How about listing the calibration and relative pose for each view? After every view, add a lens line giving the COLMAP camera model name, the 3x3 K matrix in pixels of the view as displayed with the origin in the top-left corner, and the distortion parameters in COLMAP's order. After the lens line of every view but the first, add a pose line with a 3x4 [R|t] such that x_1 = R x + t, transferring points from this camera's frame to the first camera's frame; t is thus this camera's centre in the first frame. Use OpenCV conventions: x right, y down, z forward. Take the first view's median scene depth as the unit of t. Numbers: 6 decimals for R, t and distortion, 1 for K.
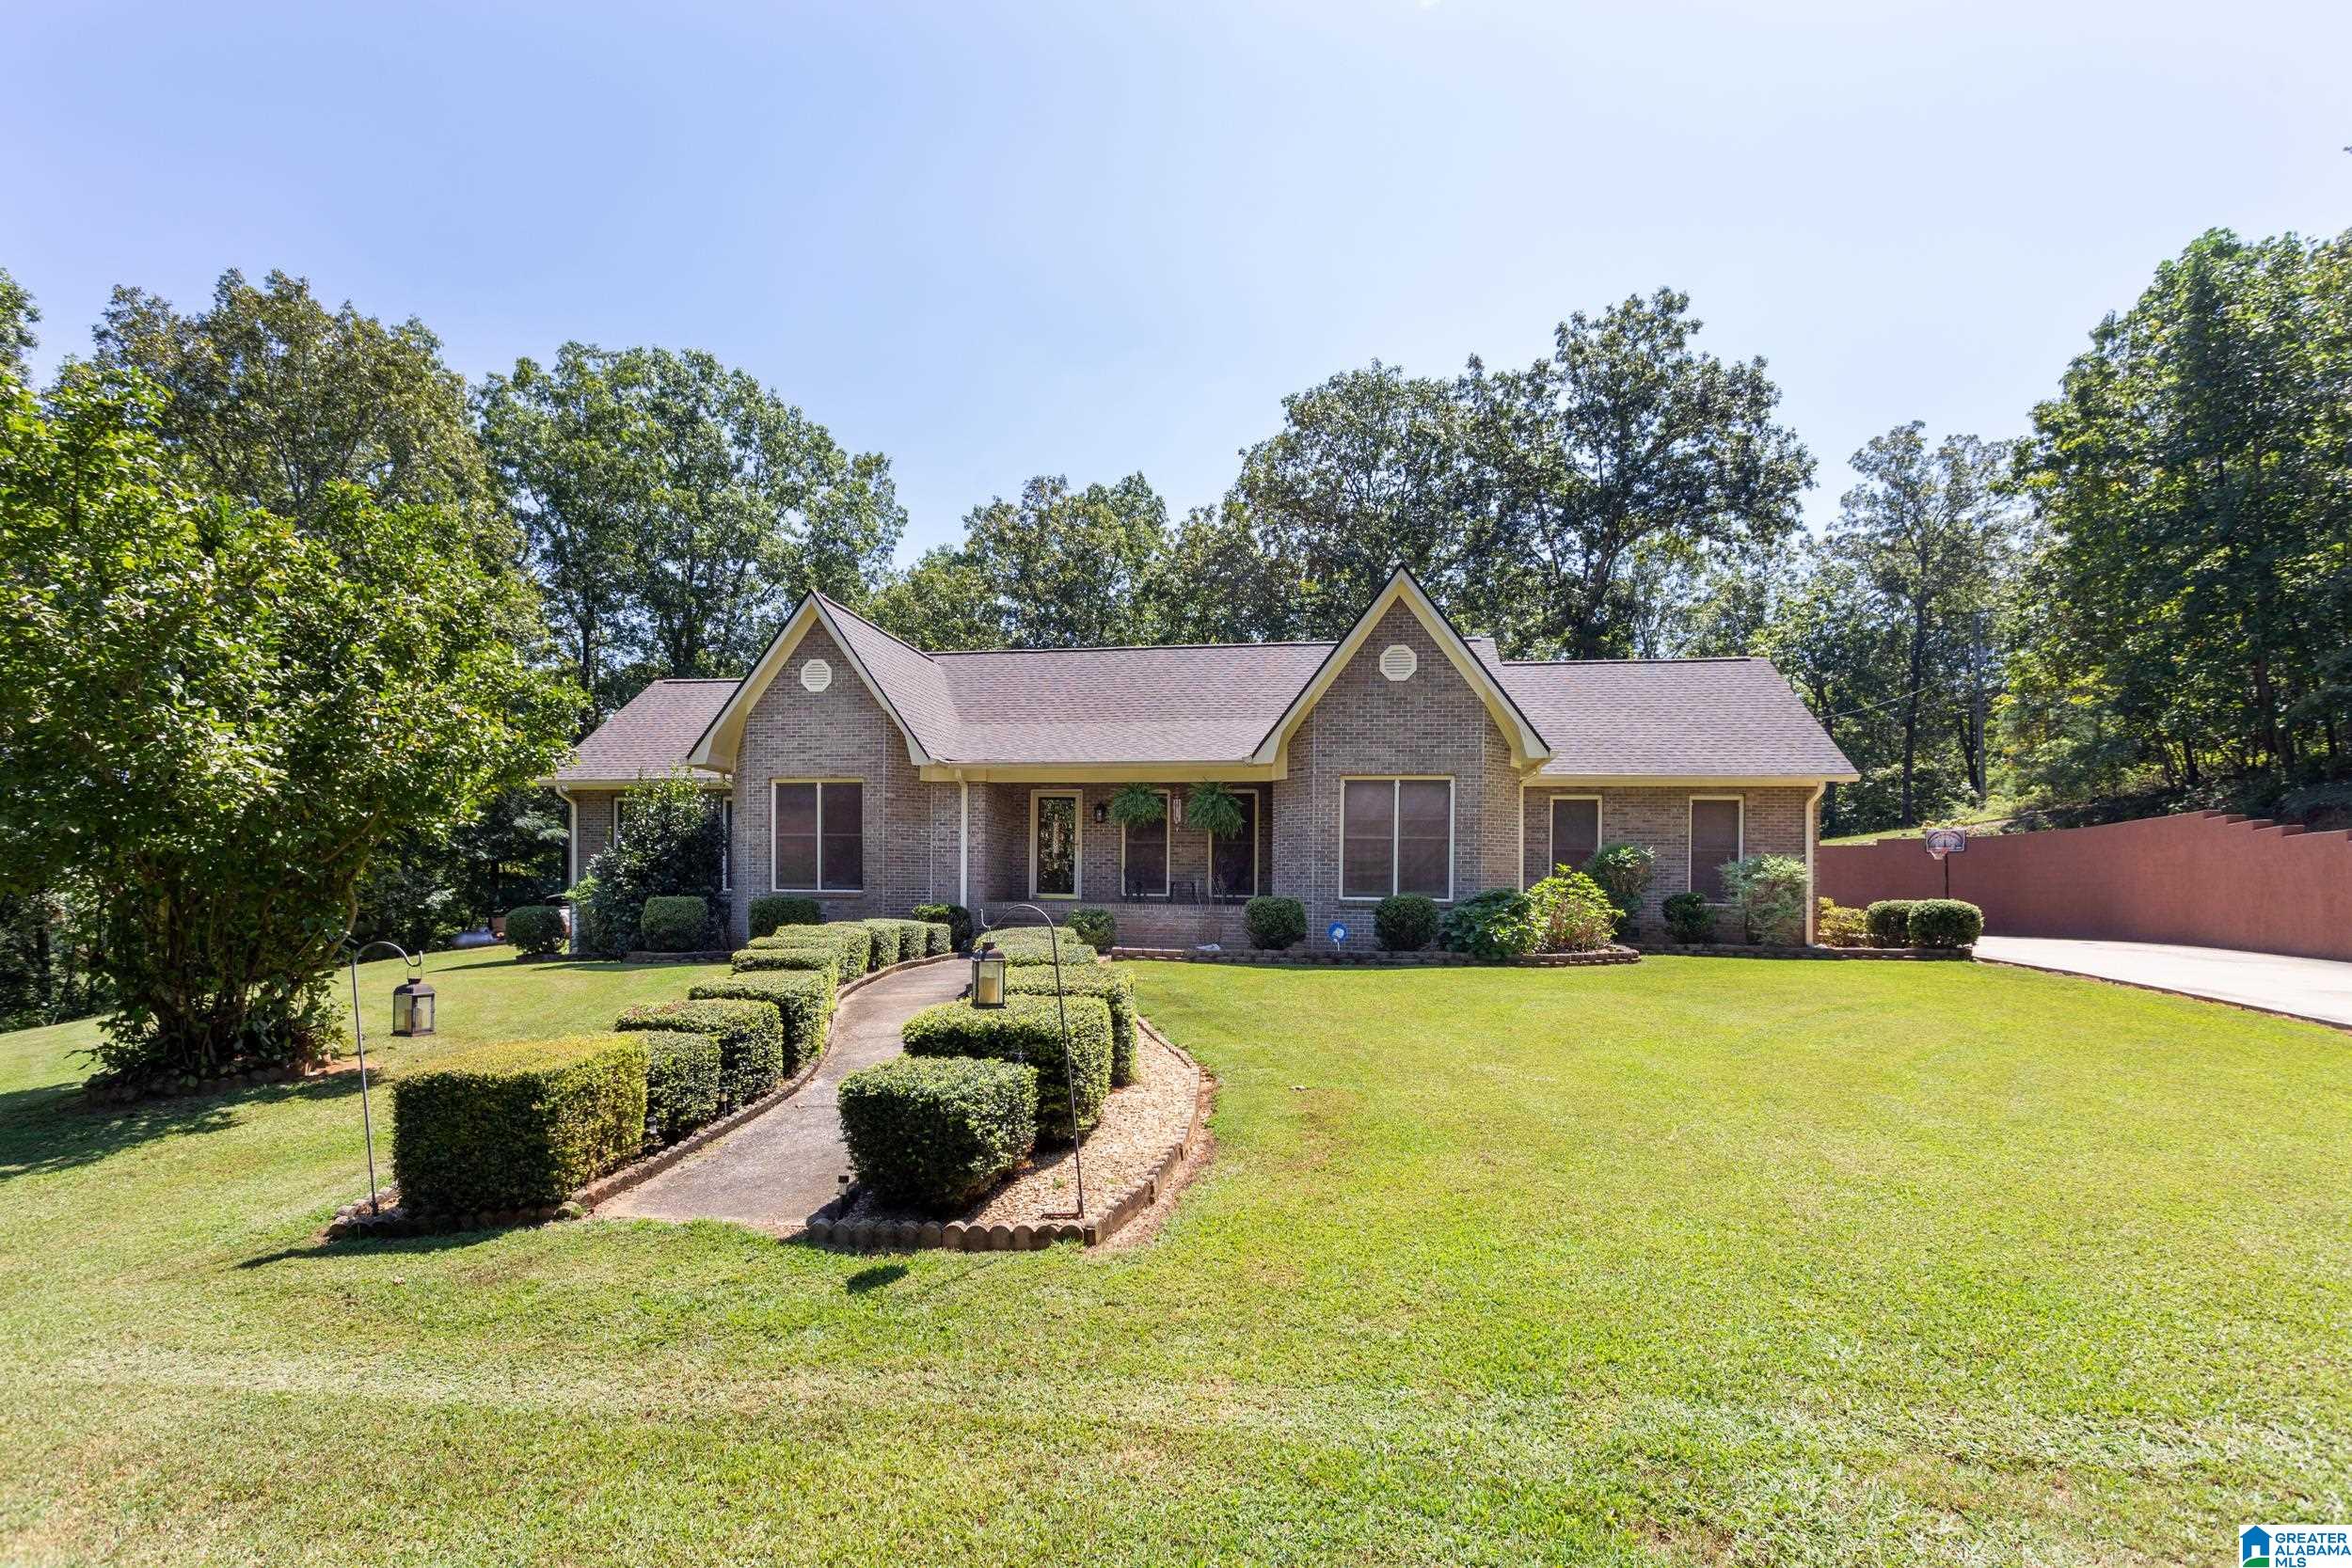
lens RADIAL K [[1125.8, 0, 1113.6], [0, 1125.8, 868.1], [0, 0, 1]] dist [0.000679, 0.000377]
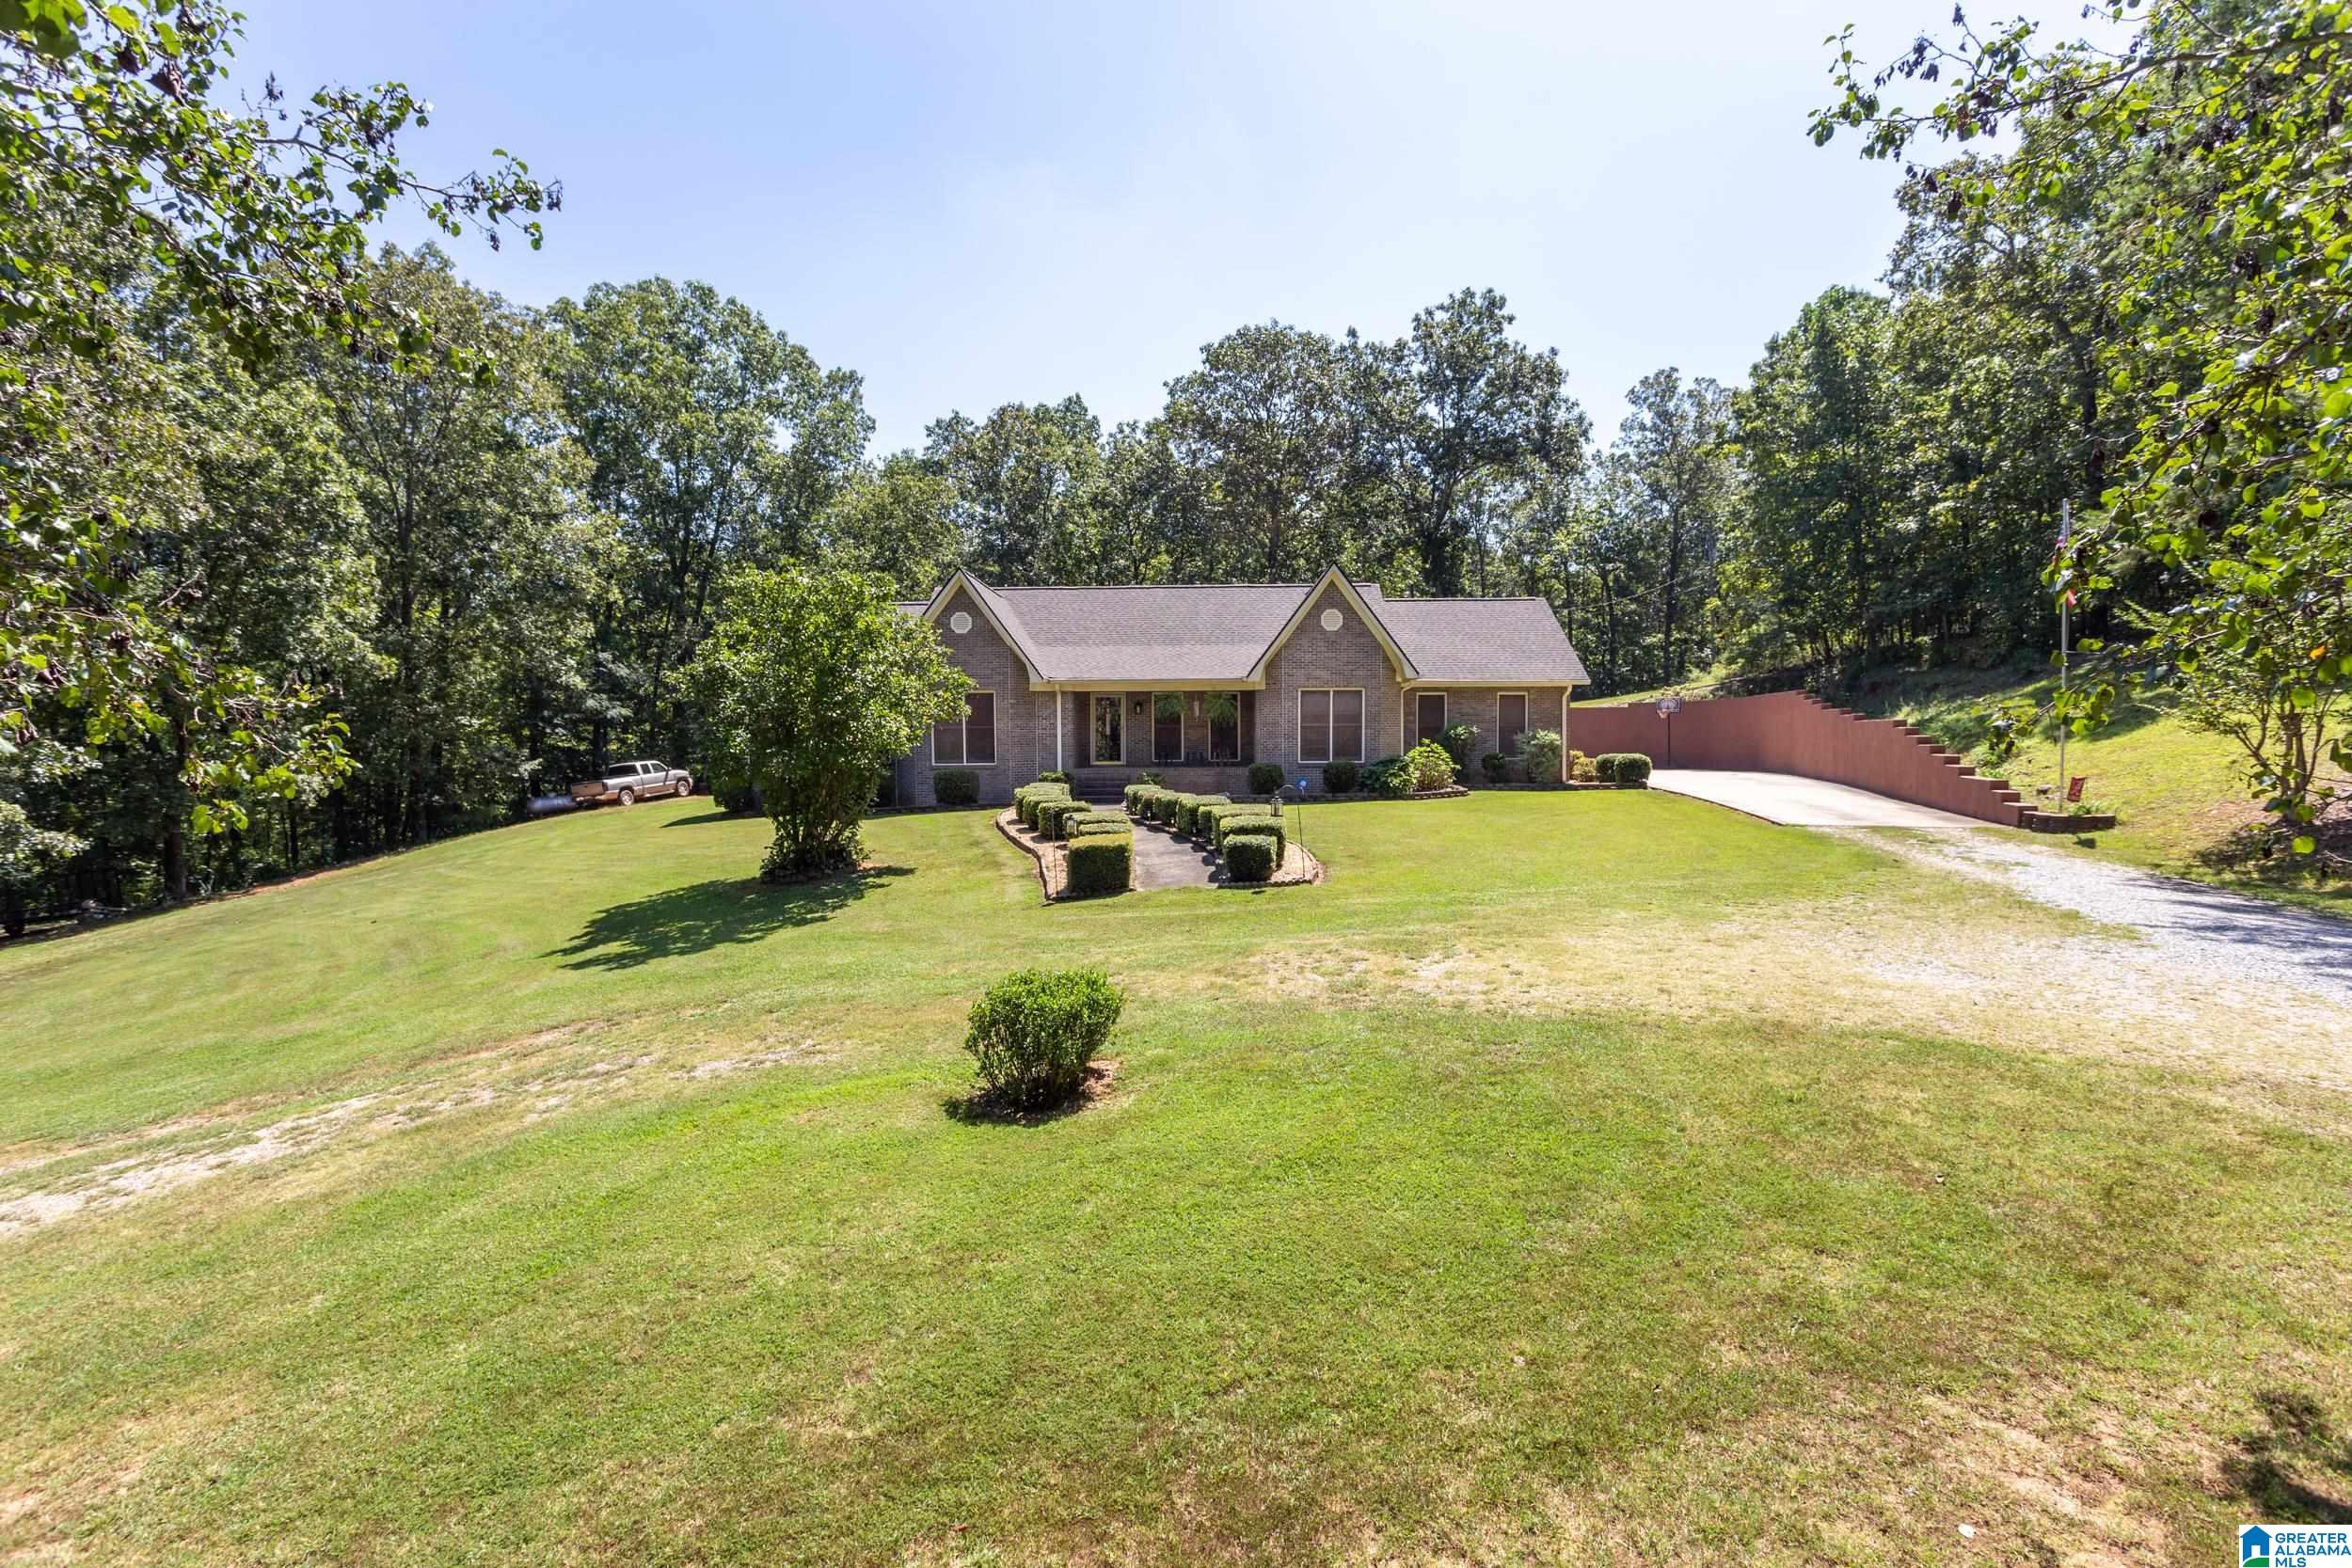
lens RADIAL K [[1155.4, 0, 1189.8], [0, 1155.4, 771.3], [0, 0, 1]] dist [-0.016137, 0.000399]
pose [[0.981259, -0.024751, 0.191095, -0.129330], [0.014355, 0.998350, 0.055597, -0.025895], [-0.192156, -0.051812, 0.979996, -0.291005]]
